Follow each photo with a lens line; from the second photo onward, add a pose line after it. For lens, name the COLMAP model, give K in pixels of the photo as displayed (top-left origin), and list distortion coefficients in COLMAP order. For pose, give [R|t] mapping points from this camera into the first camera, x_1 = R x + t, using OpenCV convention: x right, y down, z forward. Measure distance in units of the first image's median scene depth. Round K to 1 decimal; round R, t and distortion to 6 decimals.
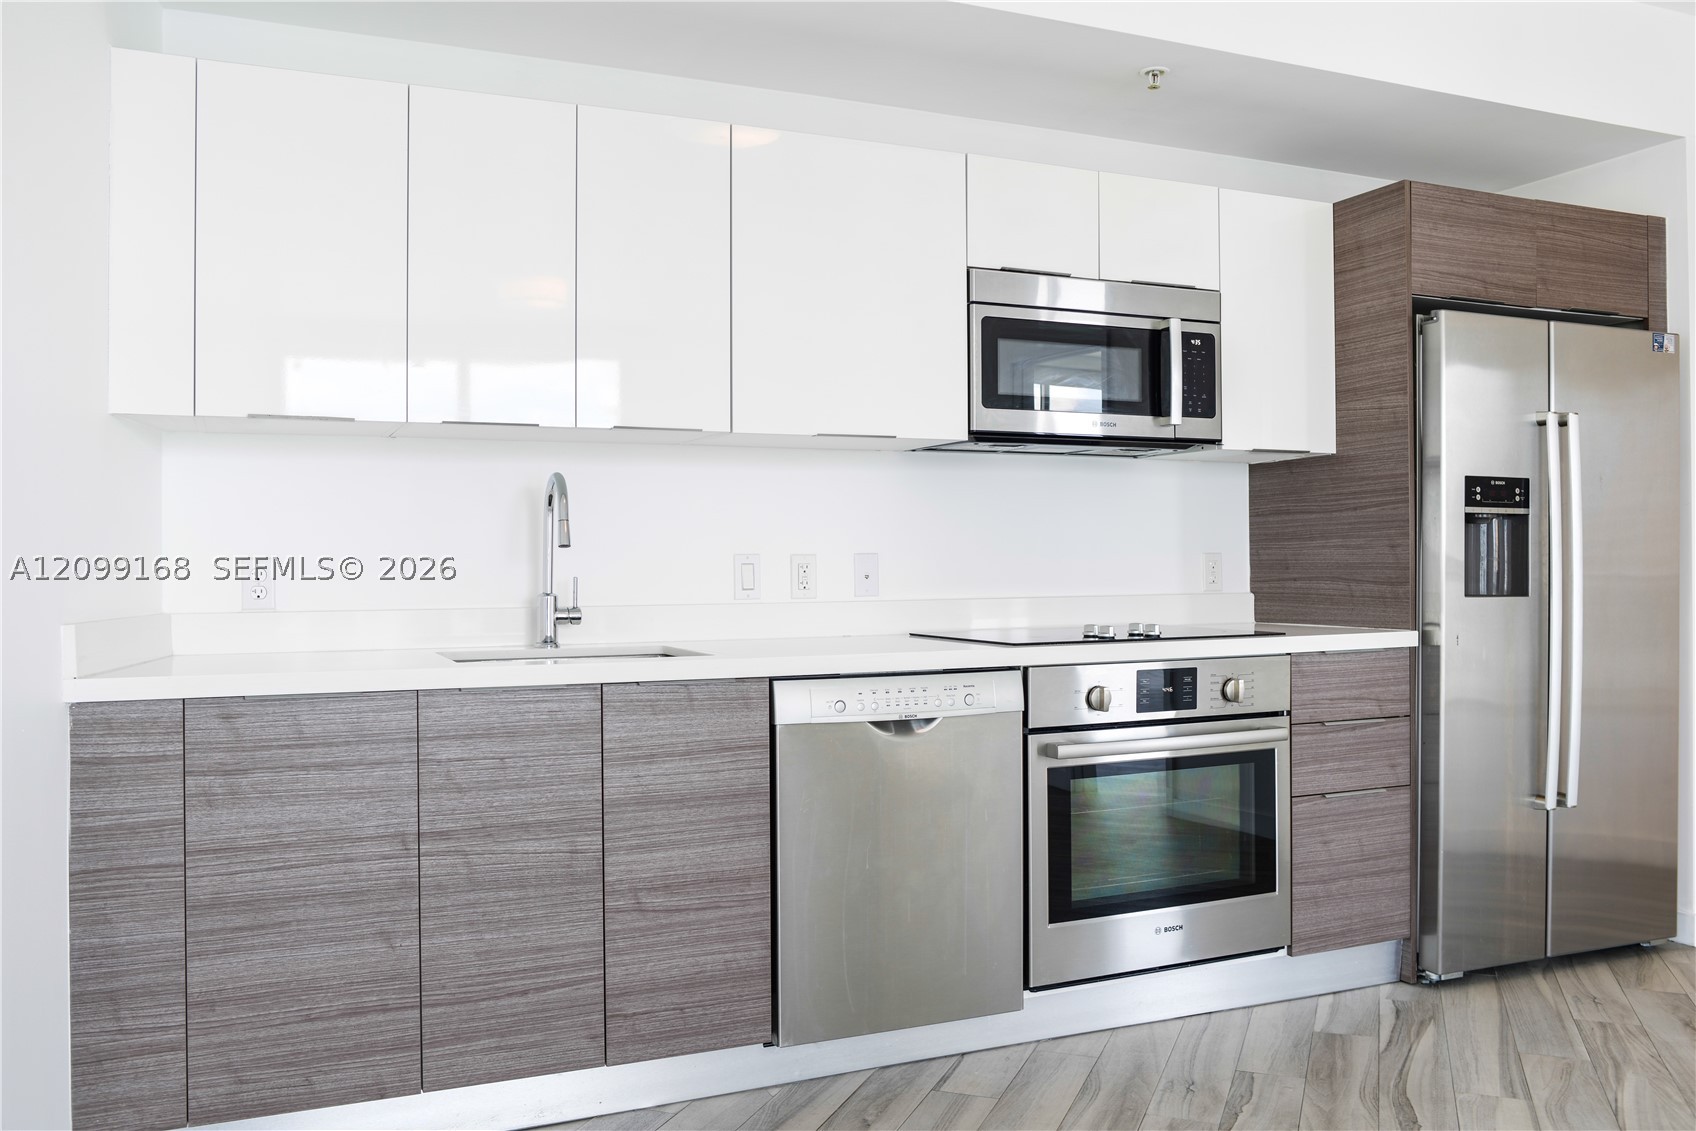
lens RADIAL K [[1357.5, 0, 848.0], [0, 1357.5, 565.5], [0, 0, 1]] dist [-0.083675, 0.076667]
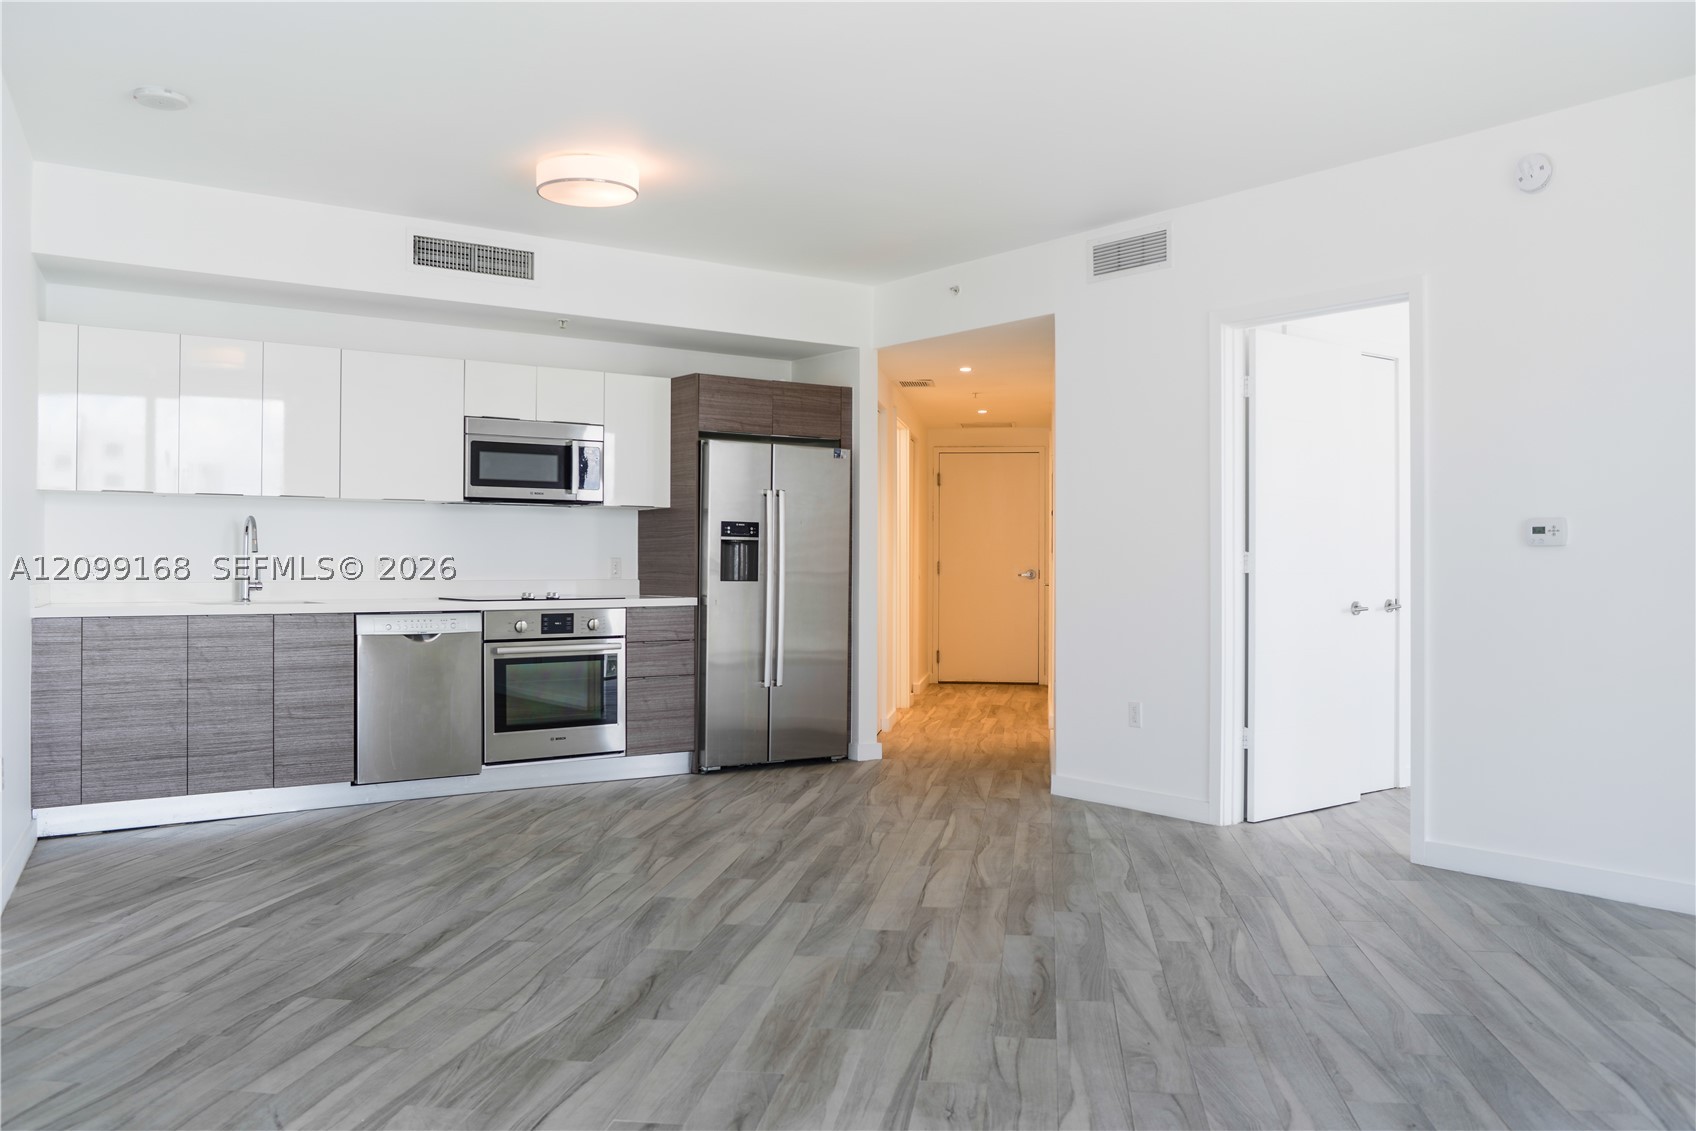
lens RADIAL K [[1357.5, 0, 848.0], [0, 1357.5, 565.5], [0, 0, 1]] dist [-0.083675, 0.076667]
pose [[0.973019, 0.009004, 0.230550, 0.192465], [-0.008984, 0.999959, -0.001135, 0.000709], [-0.230551, -0.000967, 0.973060, -1.148142]]
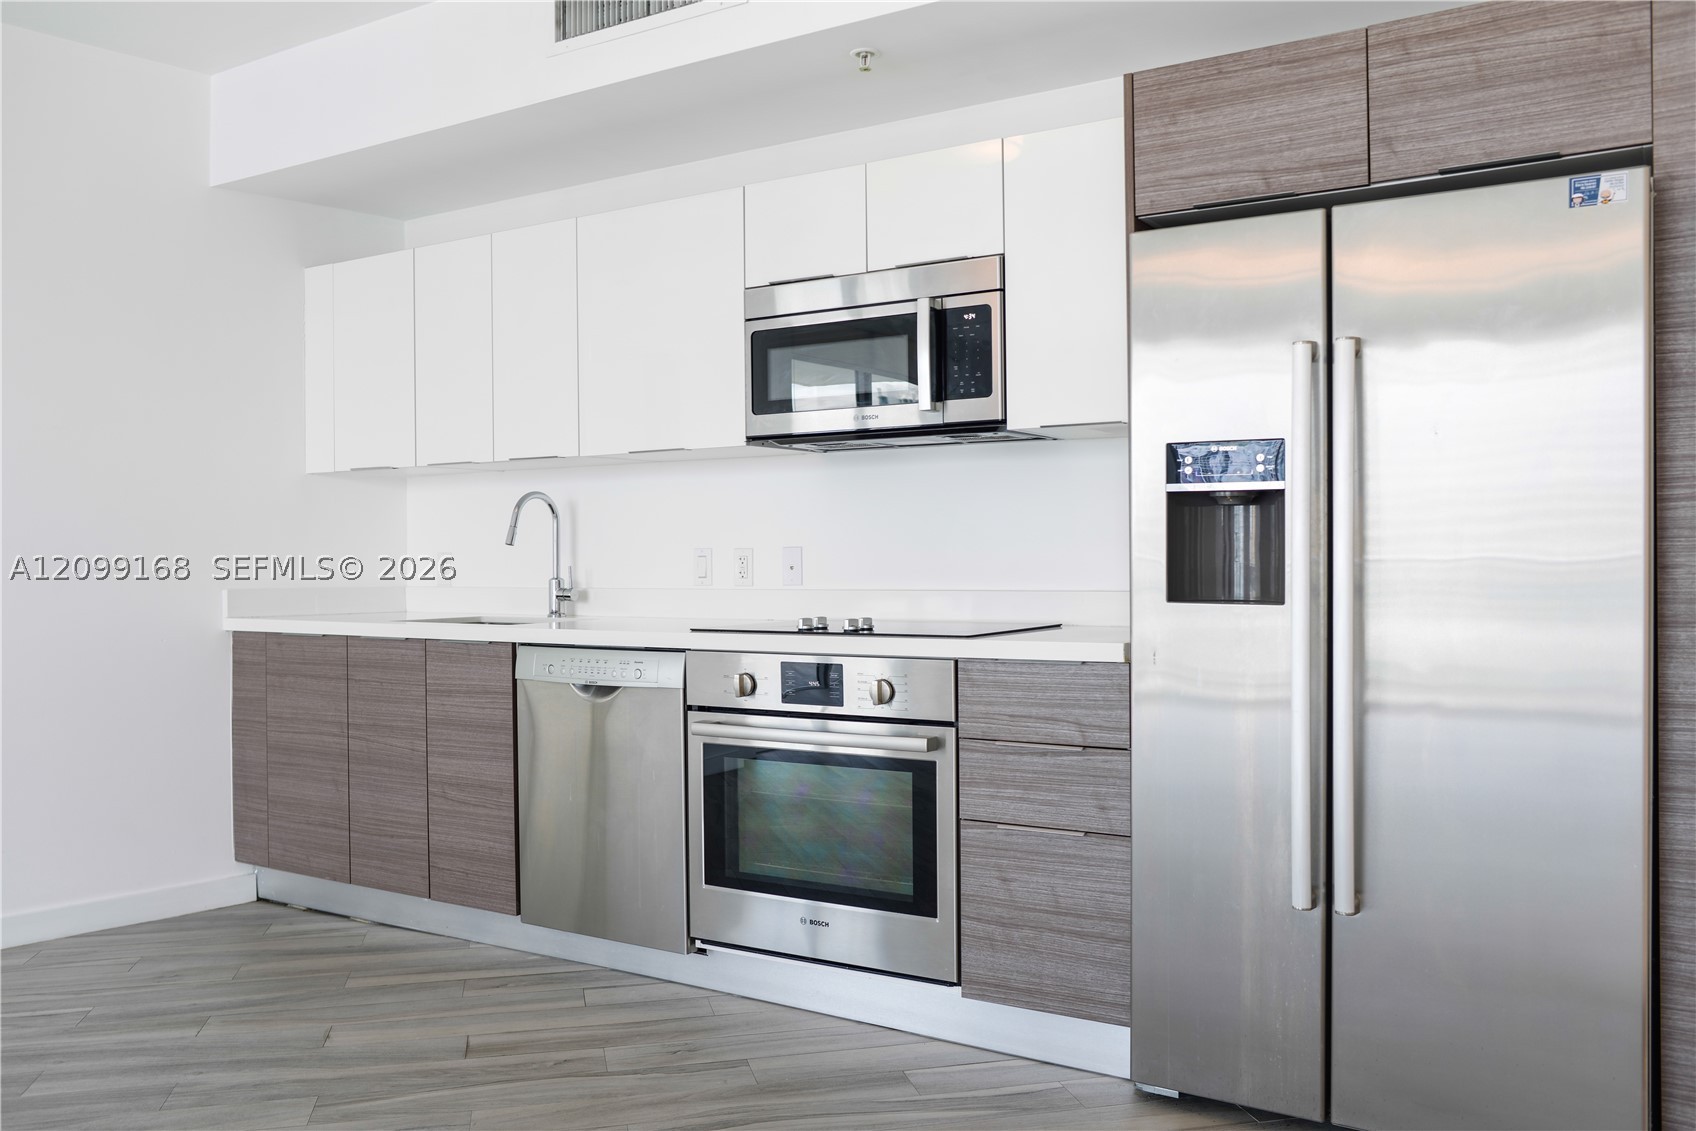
lens RADIAL K [[1372.8, 0, 848.0], [0, 1372.8, 565.5], [0, 0, 1]] dist [-0.075612, 0.093262]
pose [[0.569090, 0.007777, -0.822239, 1.099890], [0.002412, 0.999935, 0.011126, -0.007111], [0.822272, -0.008315, 0.569034, 0.447551]]
